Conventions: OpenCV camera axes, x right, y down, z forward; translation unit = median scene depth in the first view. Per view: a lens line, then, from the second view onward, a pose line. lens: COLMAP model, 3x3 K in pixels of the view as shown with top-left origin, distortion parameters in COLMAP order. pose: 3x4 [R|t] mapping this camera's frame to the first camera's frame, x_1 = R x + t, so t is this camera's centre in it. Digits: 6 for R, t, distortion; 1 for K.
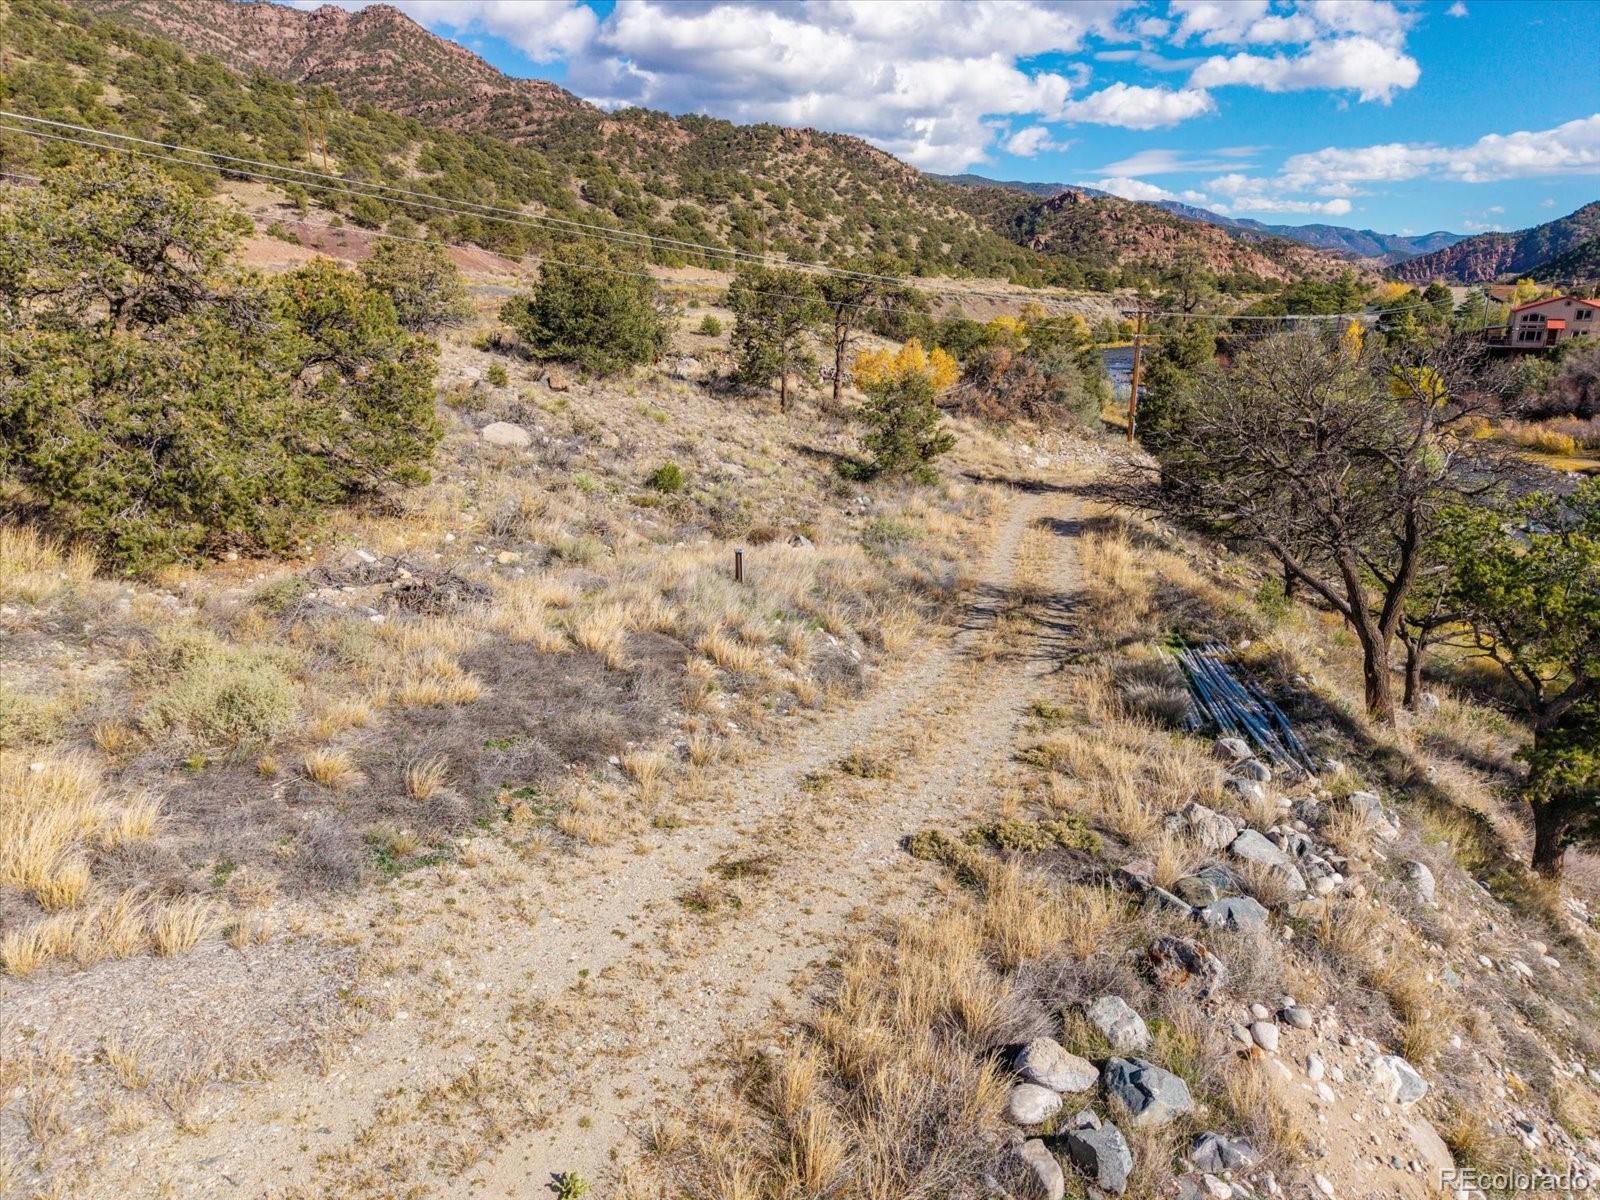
lens RADIAL K [[1078.8, 0, 792.6], [0, 1078.8, 600.4], [0, 0, 1]] dist [0.007213, -0.005456]
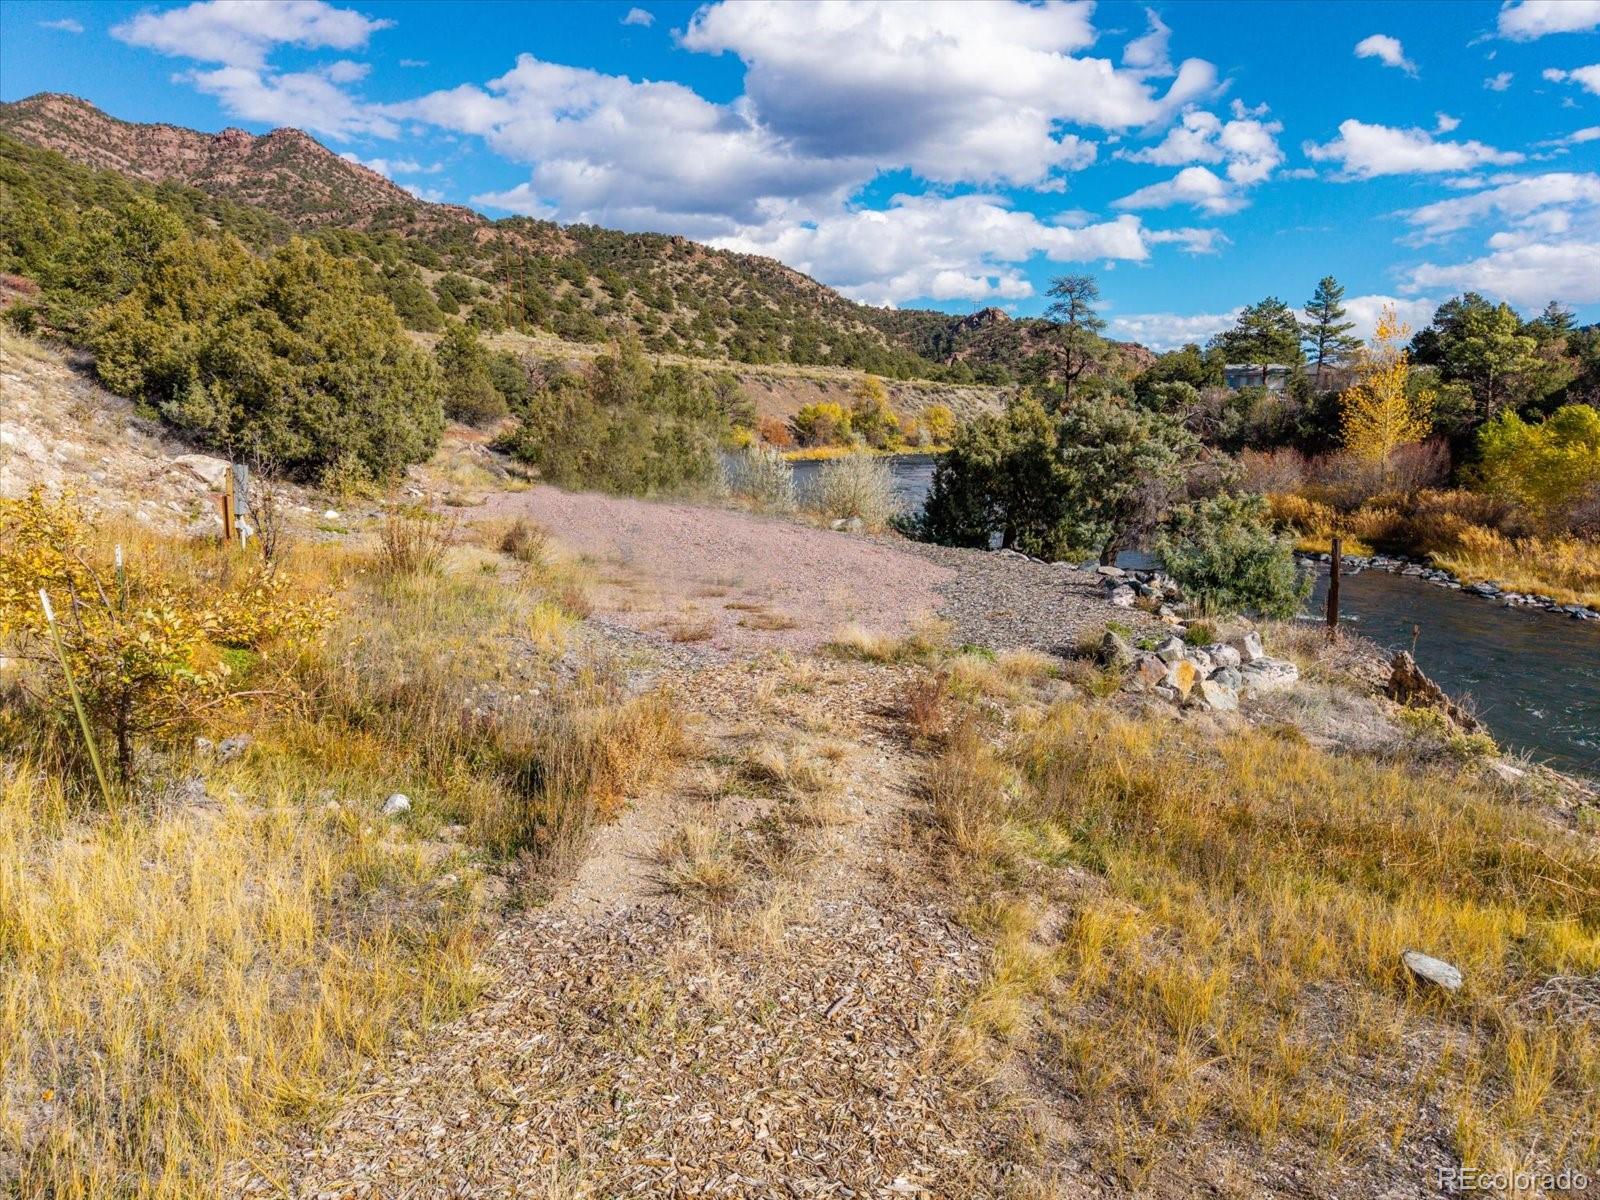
lens RADIAL K [[1069.0, 0, 791.8], [0, 1069.0, 617.1], [0, 0, 1]] dist [0.011600, -0.009903]
pose [[0.999067, -0.008518, 0.042334, 0.042987], [0.012681, 0.995001, -0.099058, -0.016831], [-0.041279, 0.099502, 0.994181, 0.098220]]
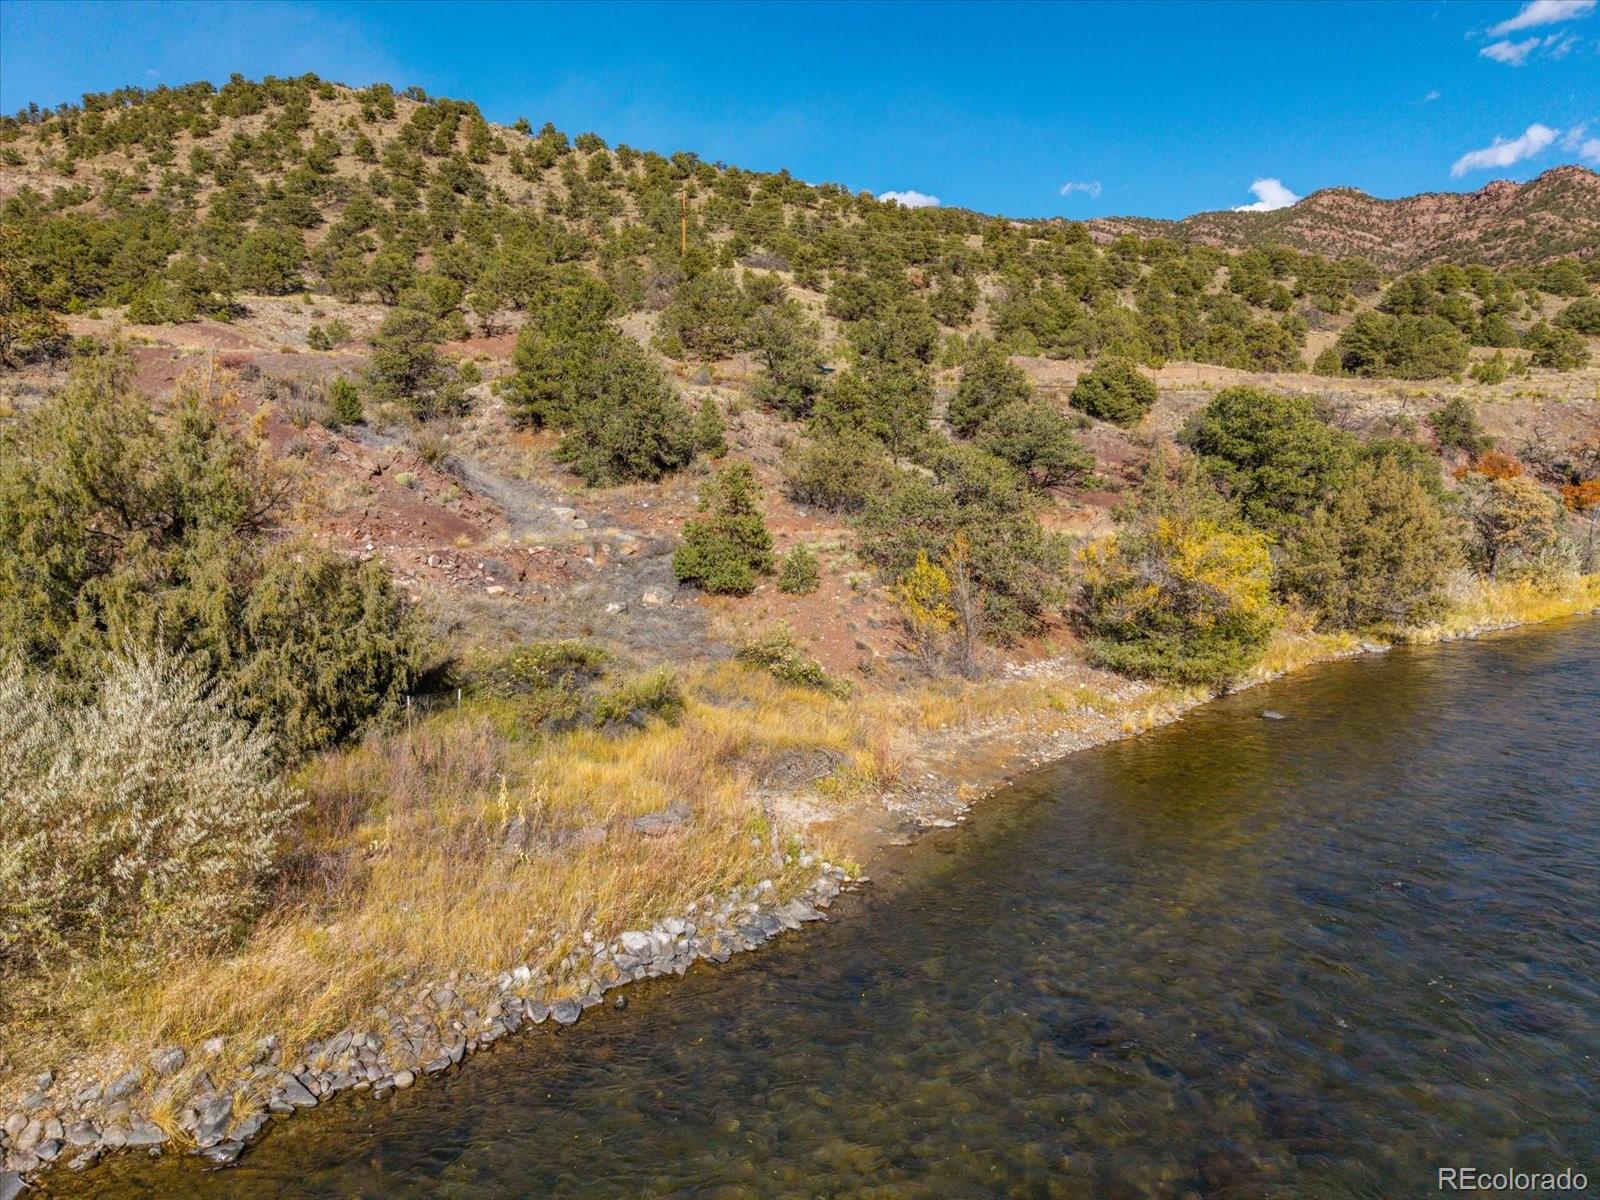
lens RADIAL K [[1069.0, 0, 803.2], [0, 1069.0, 609.6], [0, 0, 1]] dist [0.011600, -0.009903]
pose [[0.547222, 0.098363, -0.831188, 0.066793], [-0.234203, 0.971396, -0.039235, -0.031003], [0.803553, 0.216137, 0.554606, 0.144615]]
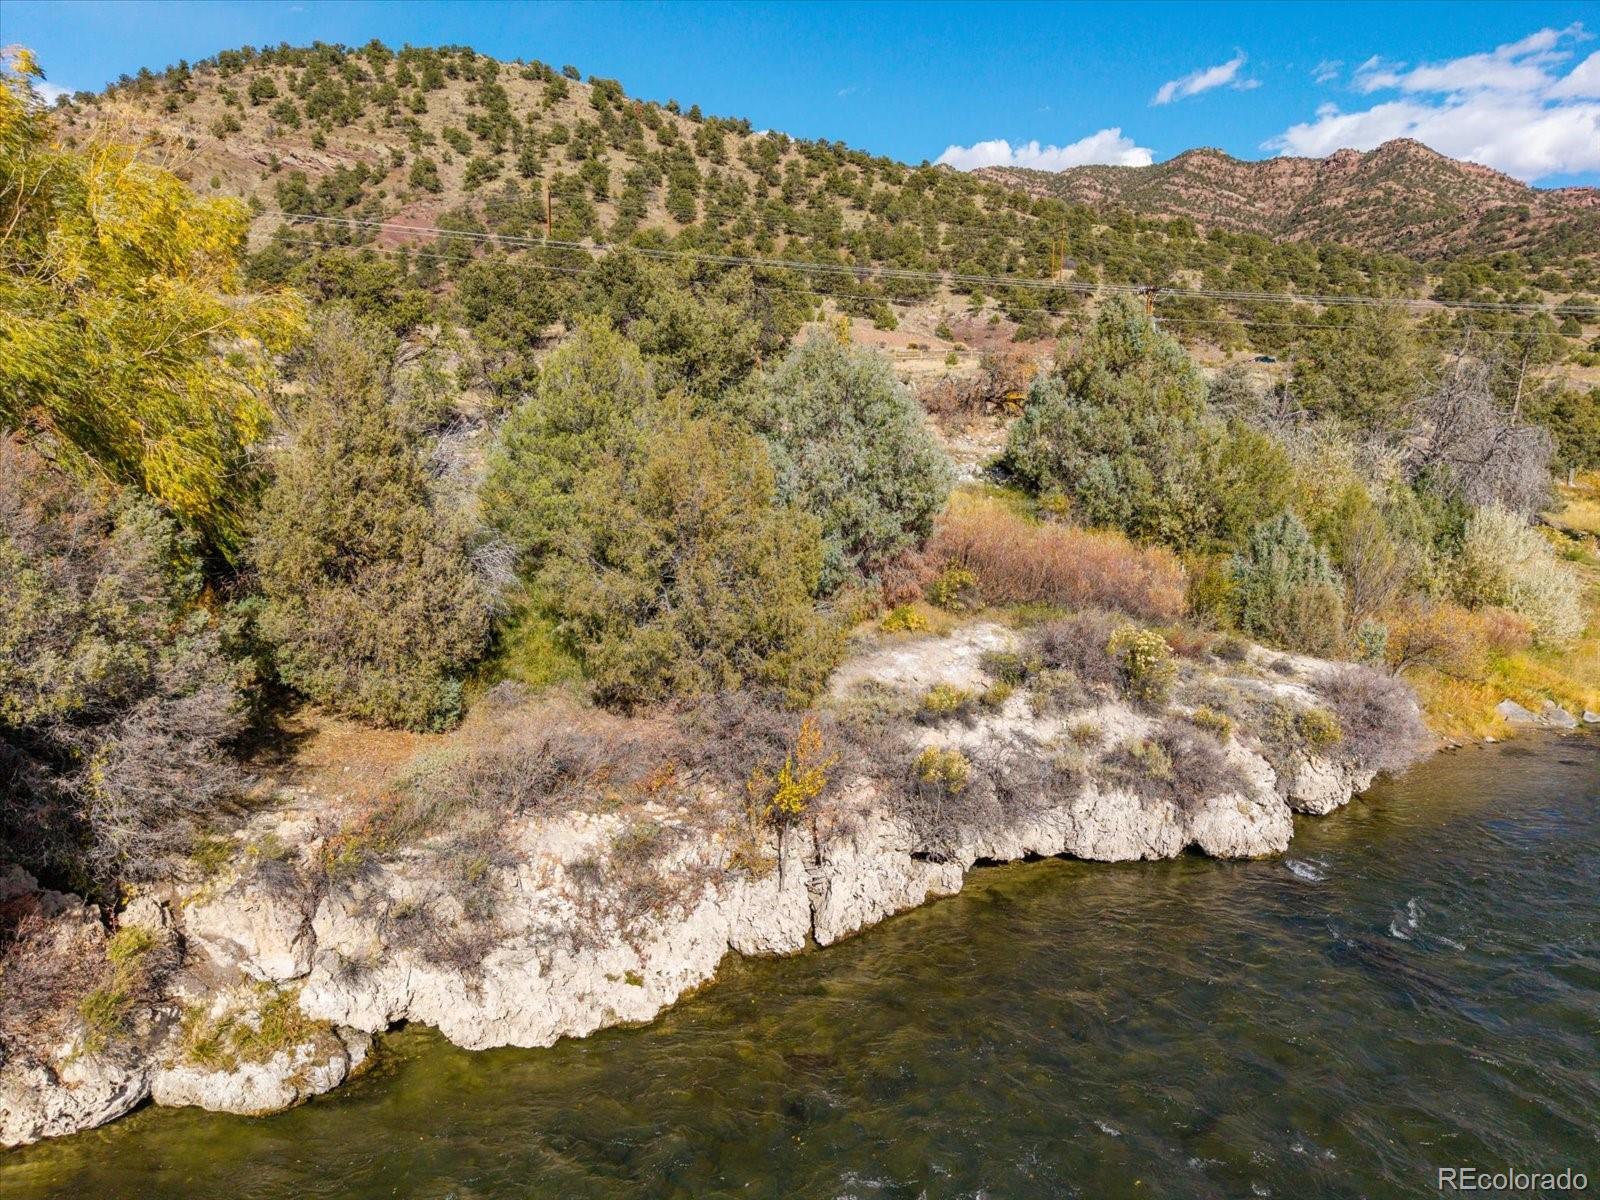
lens RADIAL K [[1069.0, 0, 802.9], [0, 1069.0, 607.2], [0, 0, 1]] dist [0.011600, -0.009903]
pose [[0.663949, 0.129447, -0.736489, 0.056452], [-0.210414, 0.977449, -0.017891, 0.002818], [0.717564, 0.166846, 0.676213, 0.021066]]
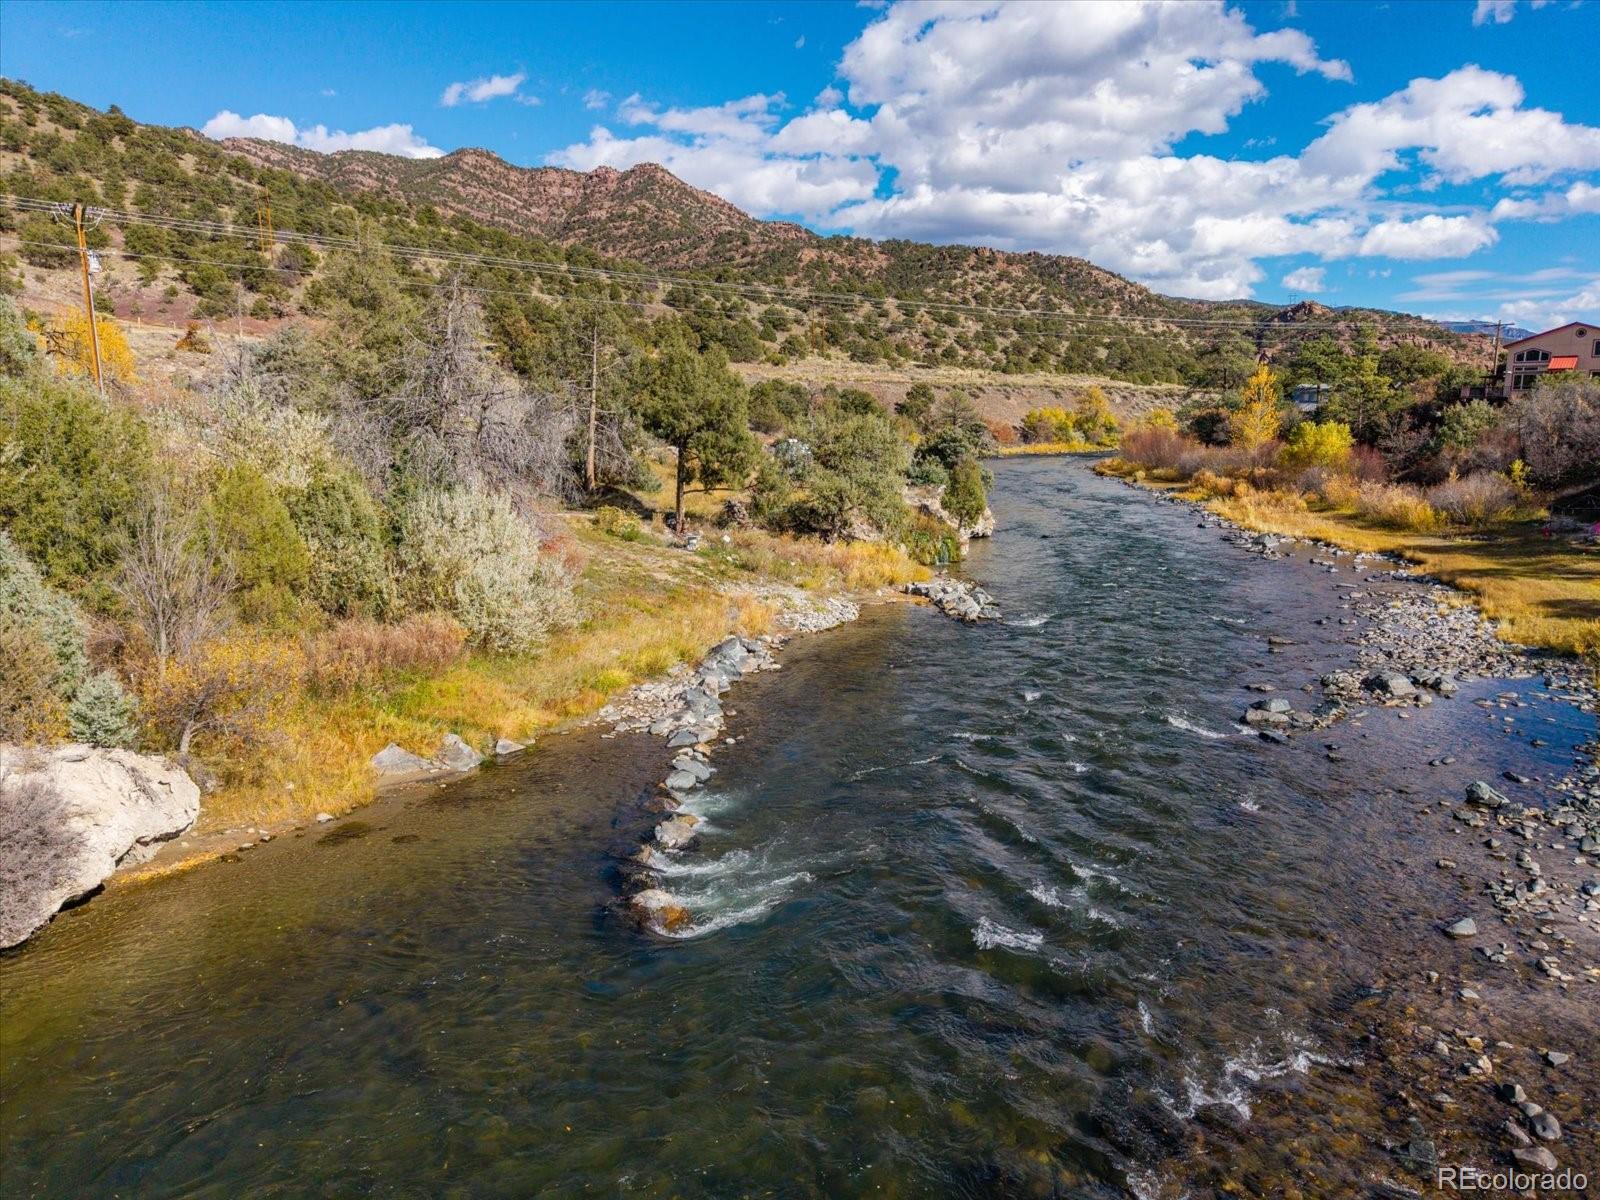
lens RADIAL K [[1069.0, 0, 791.3], [0, 1069.0, 611.2], [0, 0, 1]] dist [0.011600, -0.009903]
pose [[0.970321, 0.036742, -0.239013, 0.061837], [-0.061021, 0.993607, -0.094986, -0.001034], [0.233995, 0.106752, 0.966359, 0.038665]]
